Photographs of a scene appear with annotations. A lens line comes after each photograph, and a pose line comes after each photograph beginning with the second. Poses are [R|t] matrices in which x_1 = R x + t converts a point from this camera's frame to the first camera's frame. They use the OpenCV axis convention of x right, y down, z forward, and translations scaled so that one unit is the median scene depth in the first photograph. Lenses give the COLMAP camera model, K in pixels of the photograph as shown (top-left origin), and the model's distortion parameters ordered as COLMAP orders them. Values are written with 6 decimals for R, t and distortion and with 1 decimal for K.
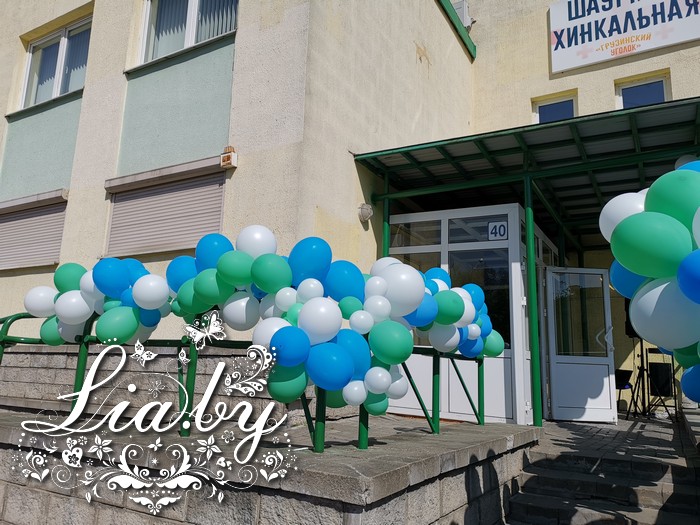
lens RADIAL K [[536.9, 0, 350.0], [0, 536.9, 262.5], [0, 0, 1]] dist [0.052133, -0.038567]
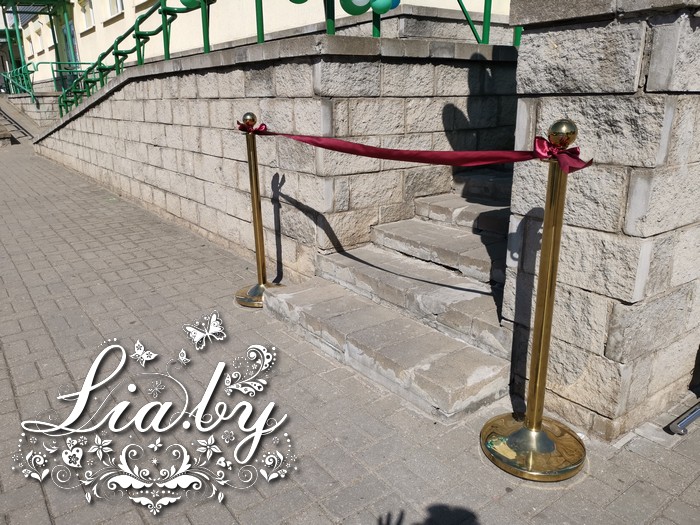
lens RADIAL K [[536.9, 0, 350.0], [0, 536.9, 262.5], [0, 0, 1]] dist [0.052133, -0.038567]
pose [[0.915378, 0.071987, -0.396108, 0.201037], [0.123218, 0.886575, 0.445871, 0.093175], [0.383276, -0.456948, 0.802681, -0.091186]]
